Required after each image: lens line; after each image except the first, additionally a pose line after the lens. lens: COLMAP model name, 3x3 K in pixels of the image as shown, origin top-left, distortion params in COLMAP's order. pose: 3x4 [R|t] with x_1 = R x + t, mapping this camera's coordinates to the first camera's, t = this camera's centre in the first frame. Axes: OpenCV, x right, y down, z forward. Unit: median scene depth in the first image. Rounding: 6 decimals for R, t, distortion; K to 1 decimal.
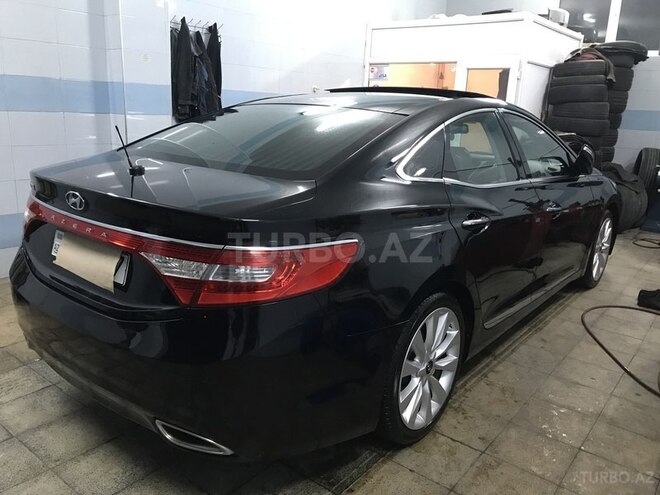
lens RADIAL K [[537.9, 0, 330.0], [0, 537.9, 247.5], [0, 0, 1]] dist [0.012970, -0.002052]
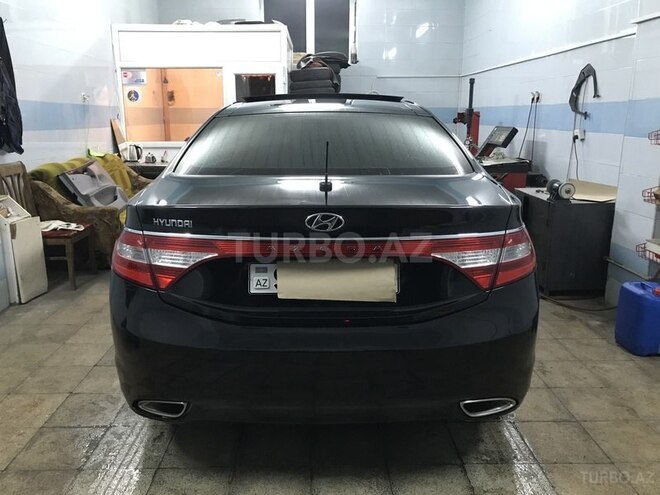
lens RADIAL K [[537.9, 0, 330.0], [0, 537.9, 247.5], [0, 0, 1]] dist [0.012970, -0.002052]
pose [[0.769569, -0.194297, 0.608286, -0.291696], [0.195951, 0.978481, 0.064638, -0.028846], [-0.607756, 0.069451, 0.791081, 0.068405]]
